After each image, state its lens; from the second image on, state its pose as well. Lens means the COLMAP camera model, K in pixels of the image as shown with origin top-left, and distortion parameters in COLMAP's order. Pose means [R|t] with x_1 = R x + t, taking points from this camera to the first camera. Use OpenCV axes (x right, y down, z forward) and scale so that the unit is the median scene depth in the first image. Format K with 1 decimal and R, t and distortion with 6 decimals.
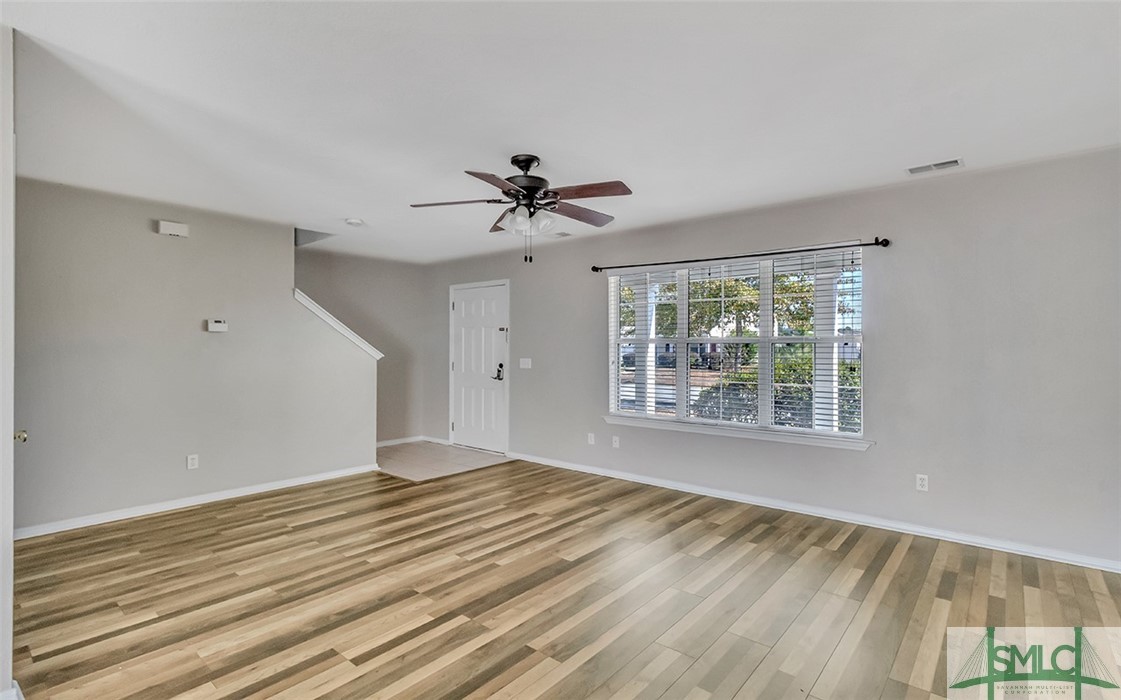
lens RADIAL K [[528.0, 0, 562.9], [0, 528.0, 335.5], [0, 0, 1]] dist [0.001608, -0.000073]
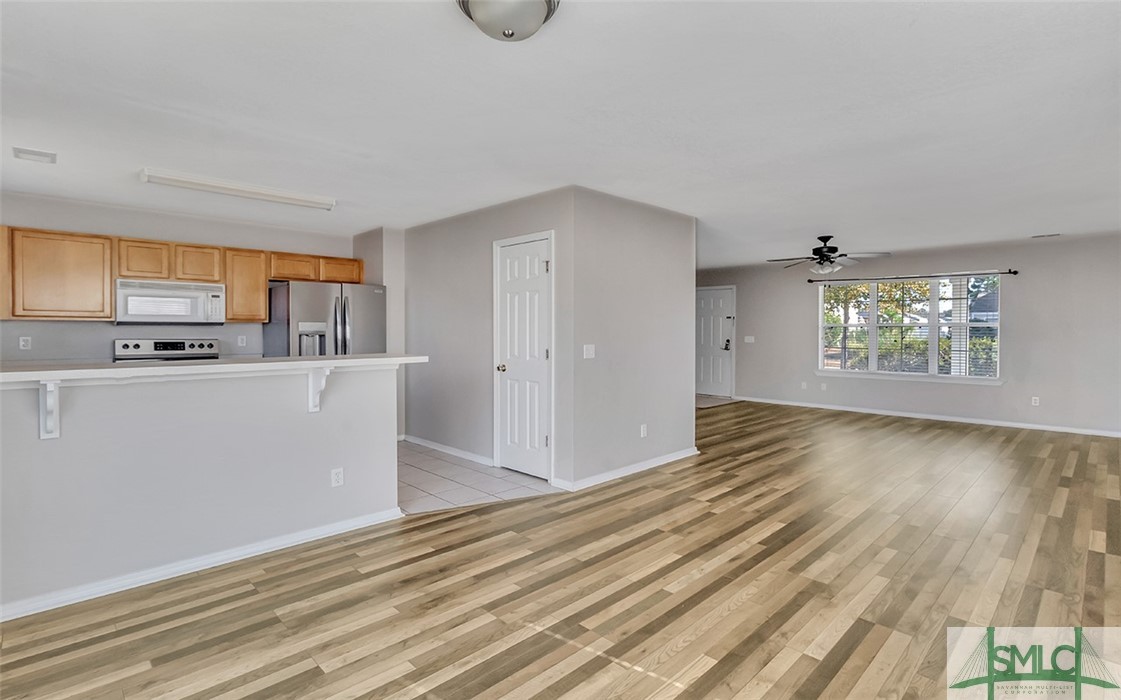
lens RADIAL K [[541.1, 0, 532.7], [0, 541.1, 325.2], [0, 0, 1]] dist [0.003876, 0.000452]
pose [[0.991776, -0.002733, -0.127958, -0.618359], [0.004472, 0.999902, 0.013303, -0.016486], [0.127909, -0.013766, 0.991690, -0.831408]]
